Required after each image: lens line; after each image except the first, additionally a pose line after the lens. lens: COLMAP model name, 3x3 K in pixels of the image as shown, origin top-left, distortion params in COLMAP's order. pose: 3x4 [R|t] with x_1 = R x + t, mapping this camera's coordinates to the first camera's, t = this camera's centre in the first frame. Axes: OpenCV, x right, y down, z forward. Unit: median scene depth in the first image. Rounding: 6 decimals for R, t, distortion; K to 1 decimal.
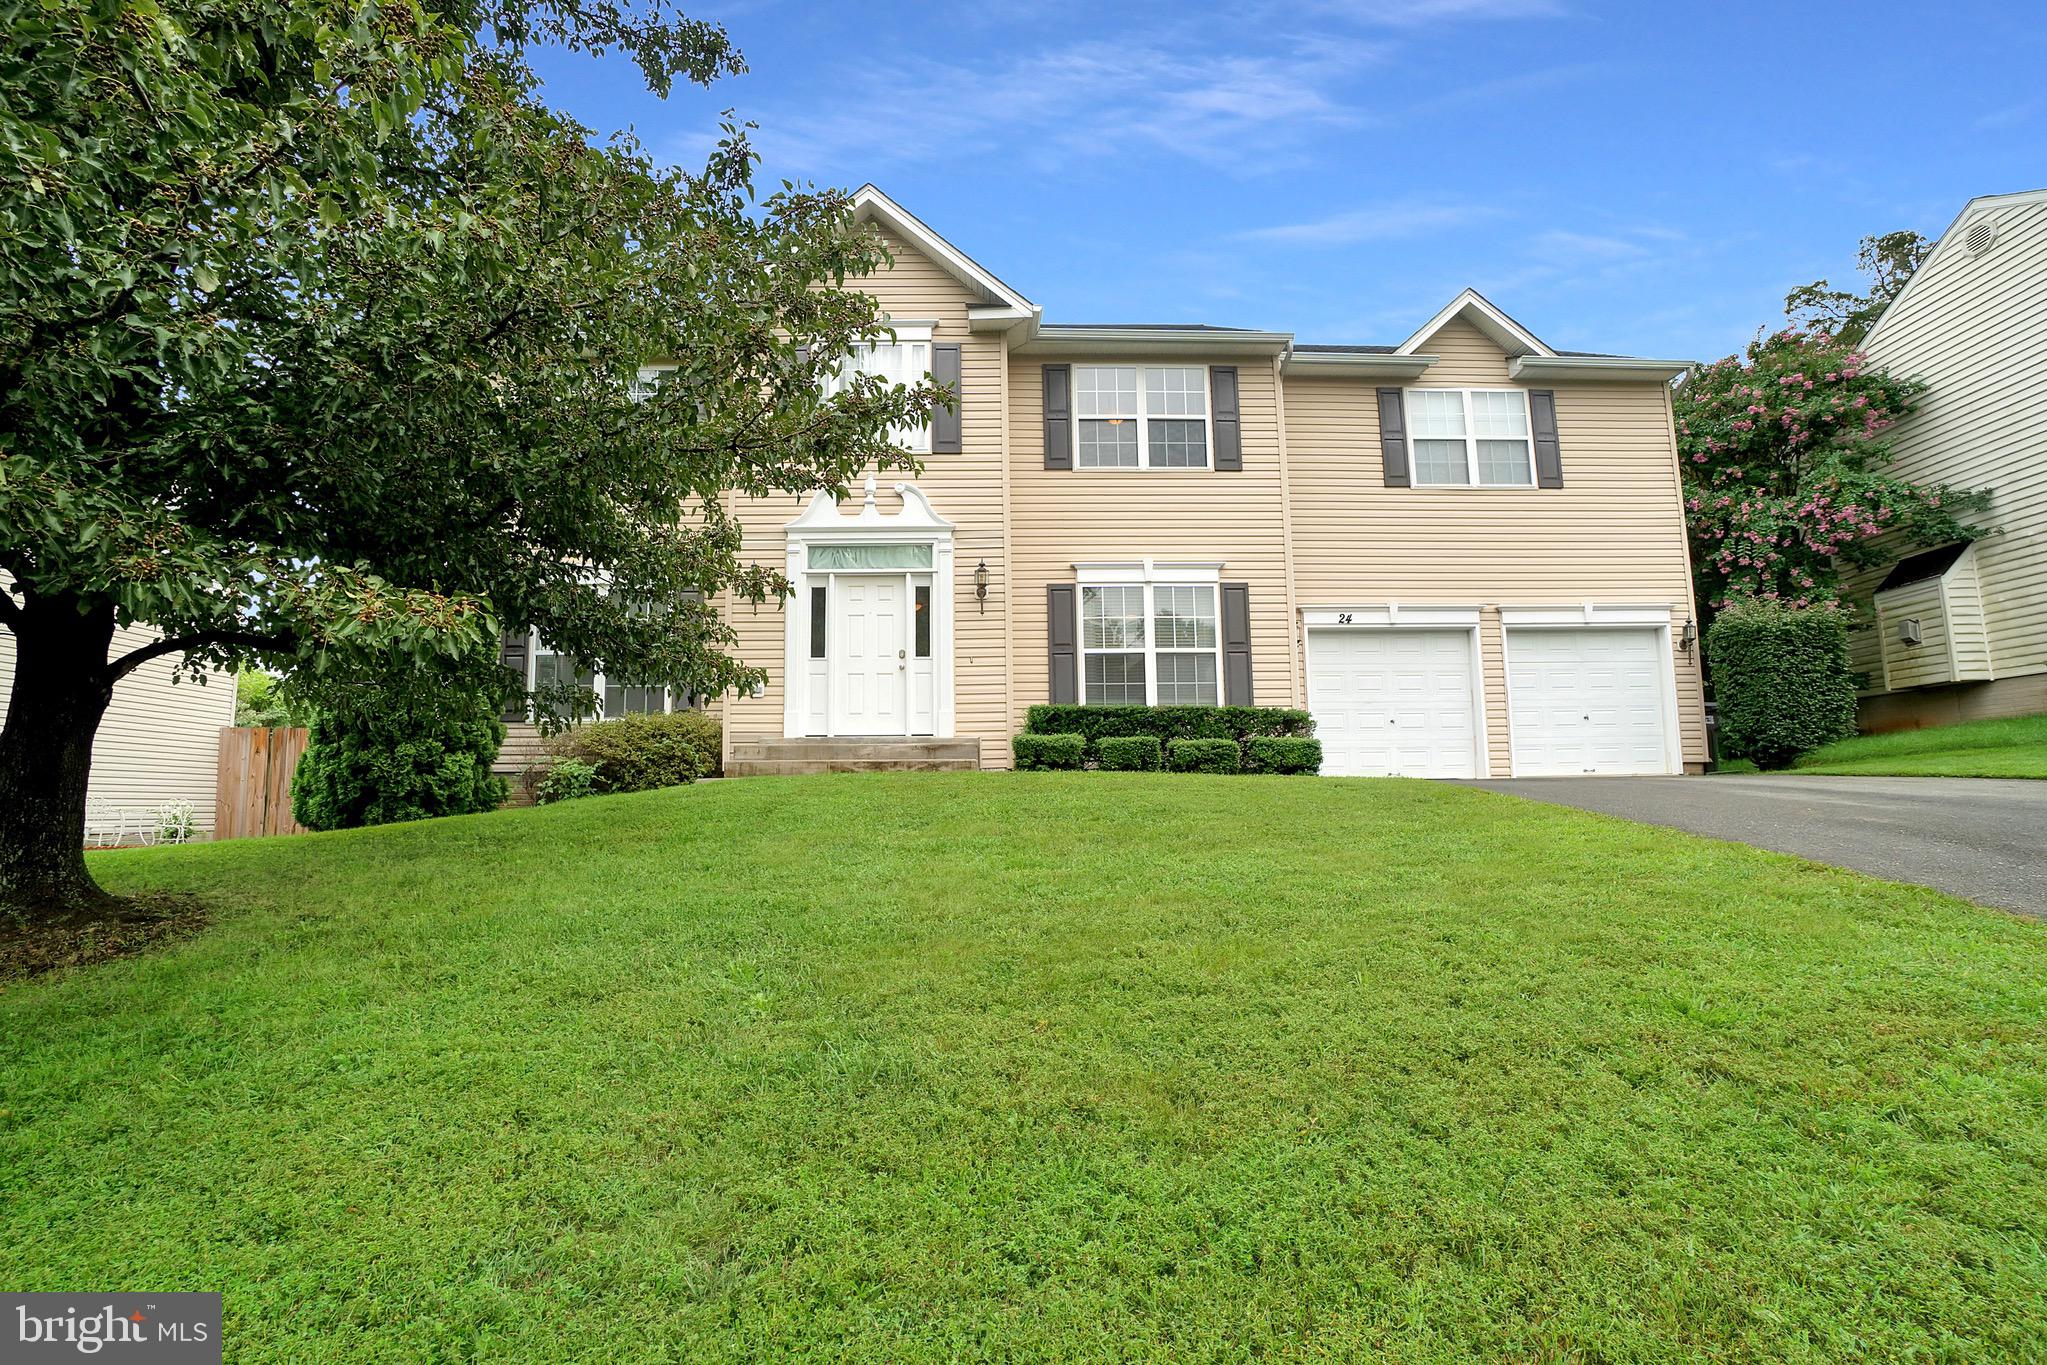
lens RADIAL K [[914.7, 0, 1024.4], [0, 914.7, 695.2], [0, 0, 1]] dist [-0.040852, 0.000736]
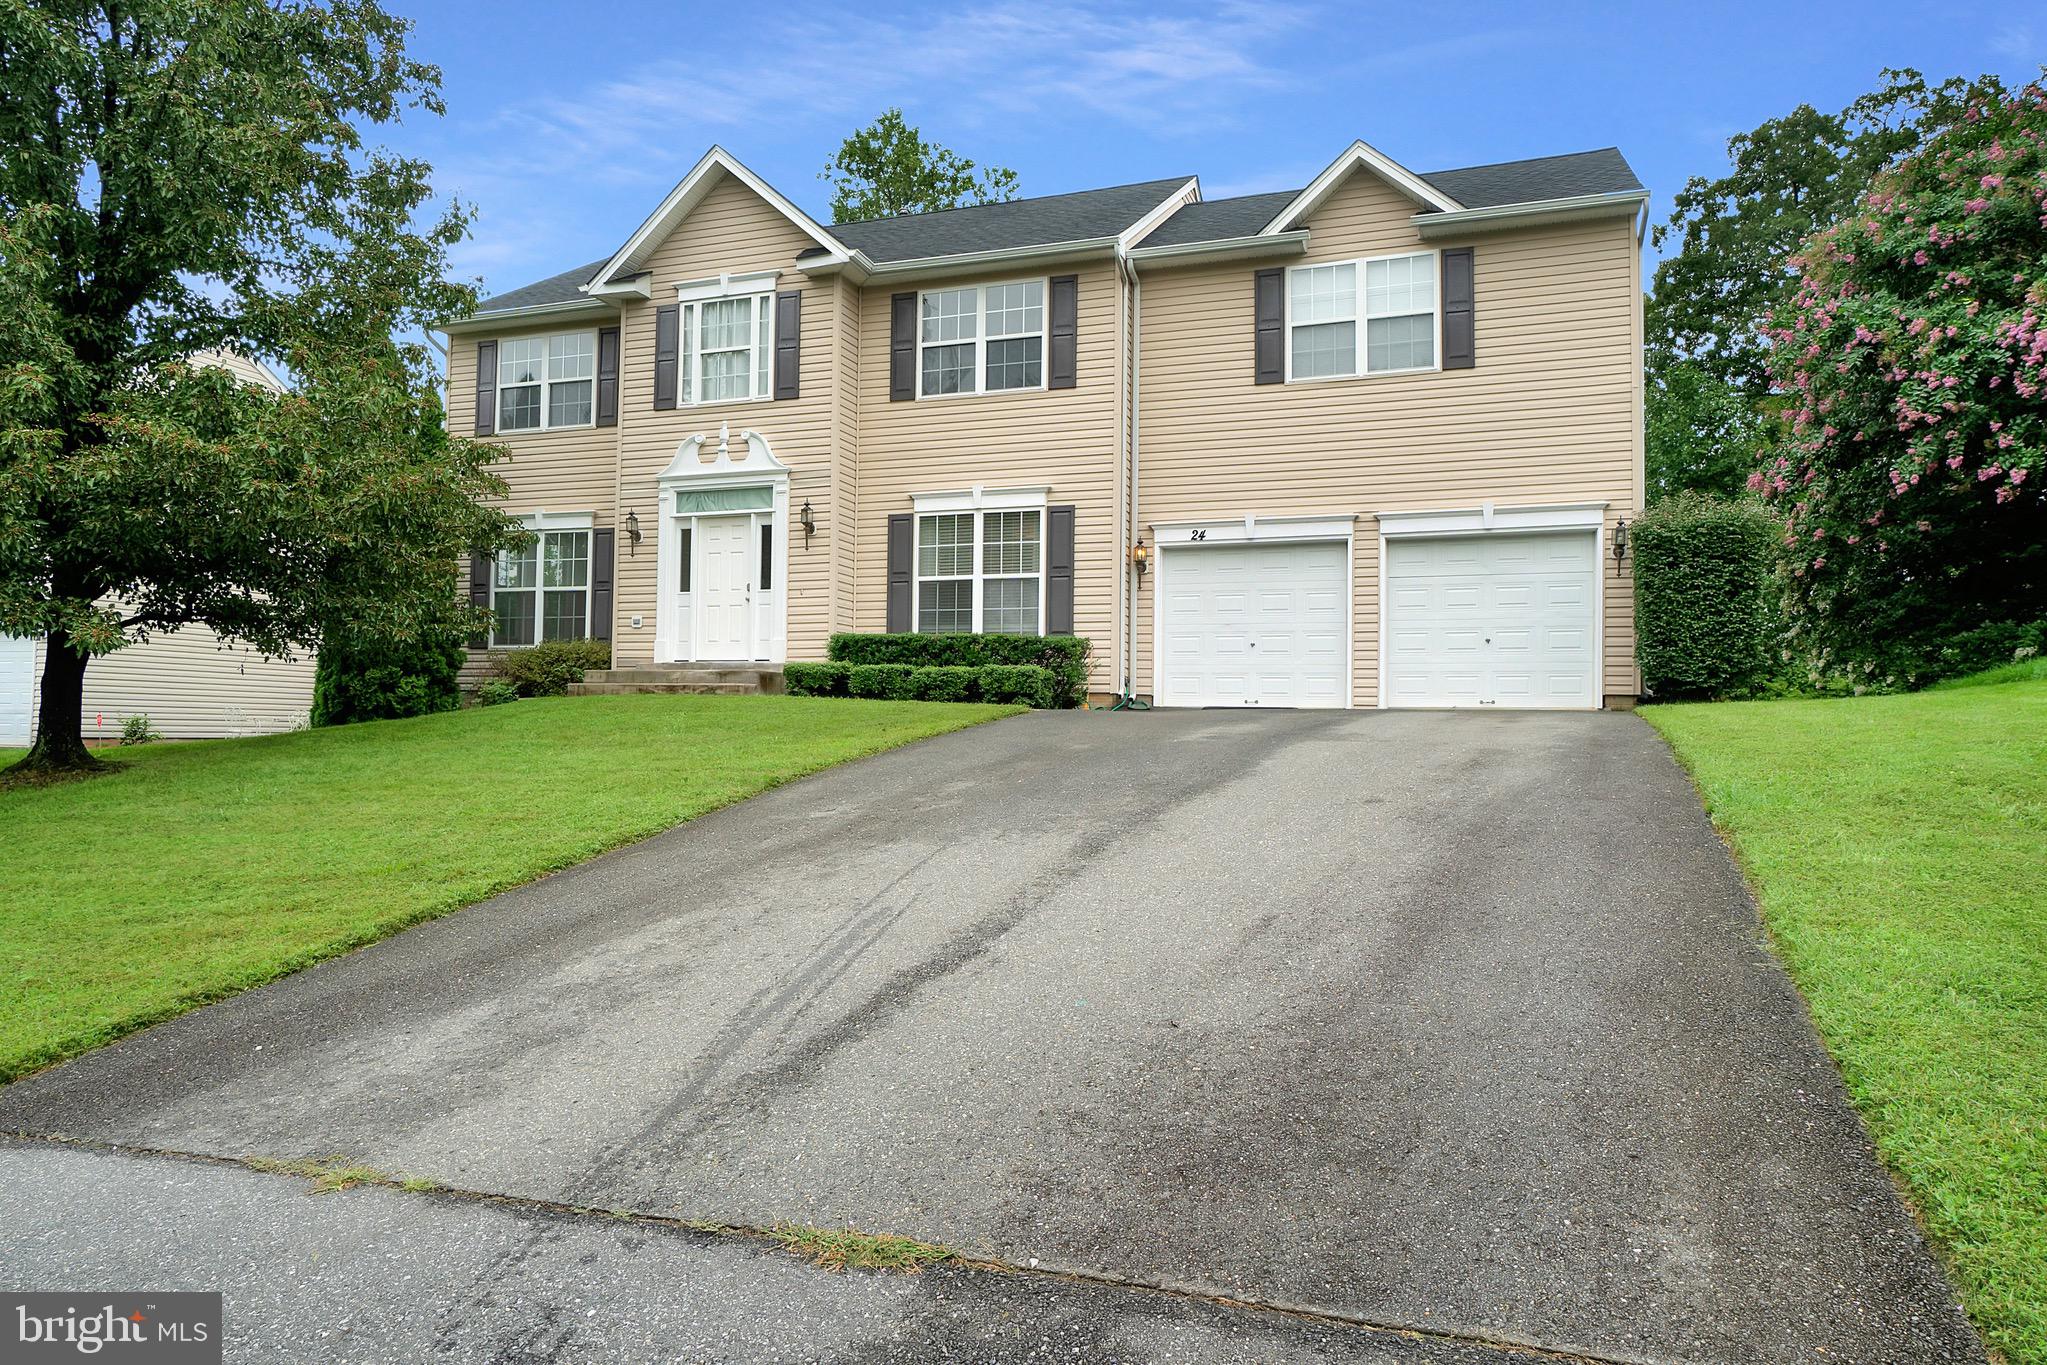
lens RADIAL K [[1310.0, 0, 1027.8], [0, 1310.0, 664.9], [0, 0, 1]] dist [0.001767, -0.004685]
pose [[0.929760, 0.004112, -0.368144, 0.716781], [0.021708, 0.997586, 0.065967, -0.045583], [0.367526, -0.069325, 0.927426, -0.335393]]
